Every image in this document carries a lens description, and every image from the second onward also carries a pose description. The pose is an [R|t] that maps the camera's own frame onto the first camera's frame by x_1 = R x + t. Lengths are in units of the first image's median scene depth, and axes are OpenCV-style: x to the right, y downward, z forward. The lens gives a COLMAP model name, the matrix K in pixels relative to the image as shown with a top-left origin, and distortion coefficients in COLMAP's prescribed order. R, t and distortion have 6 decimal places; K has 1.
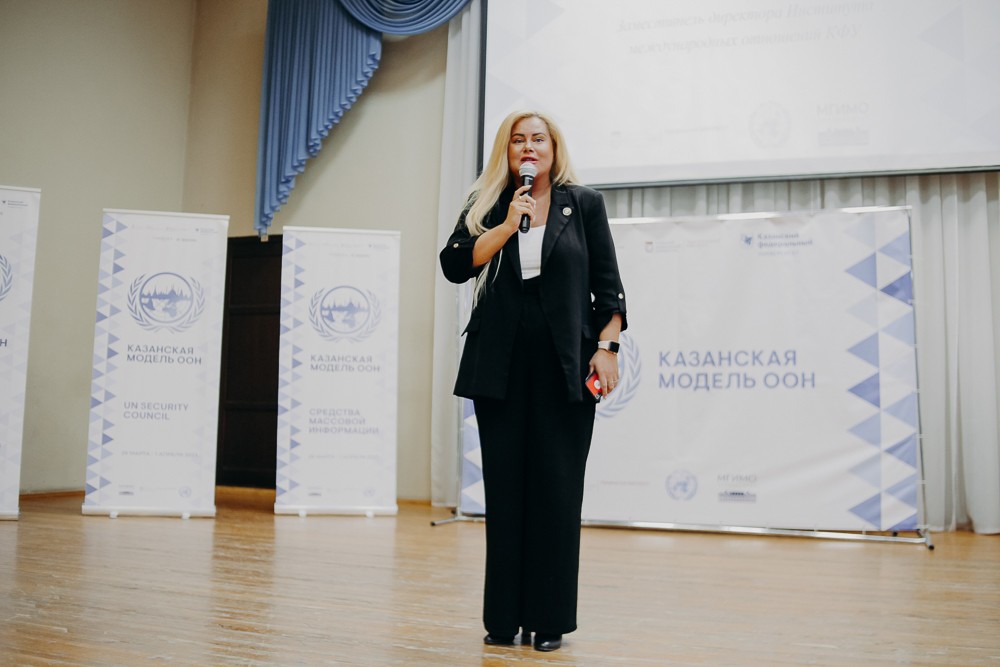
lens RADIAL K [[991.2, 0, 481.2], [0, 991.2, 331.4], [0, 0, 1]] dist [-0.120970, 0.000000]
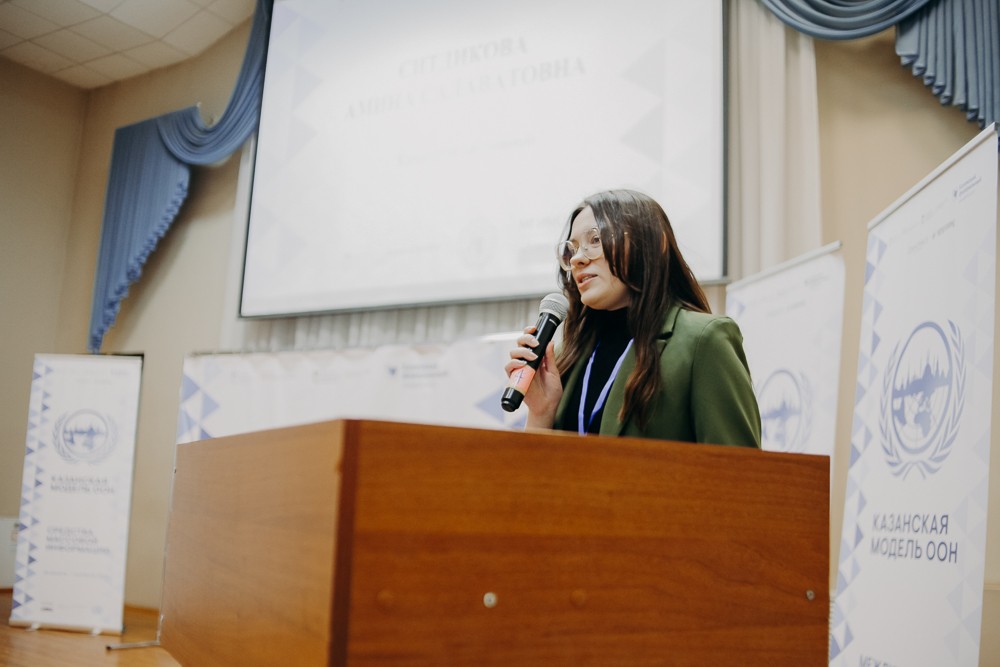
lens RADIAL K [[991.2, 0, 491.8], [0, 991.2, 328.9], [0, 0, 1]] dist [-0.120970, 0.000000]
pose [[0.978149, -0.013538, -0.207464, 0.564383], [-0.004526, 0.996255, -0.086347, -0.051418], [0.207856, 0.085399, 0.974424, 0.087722]]
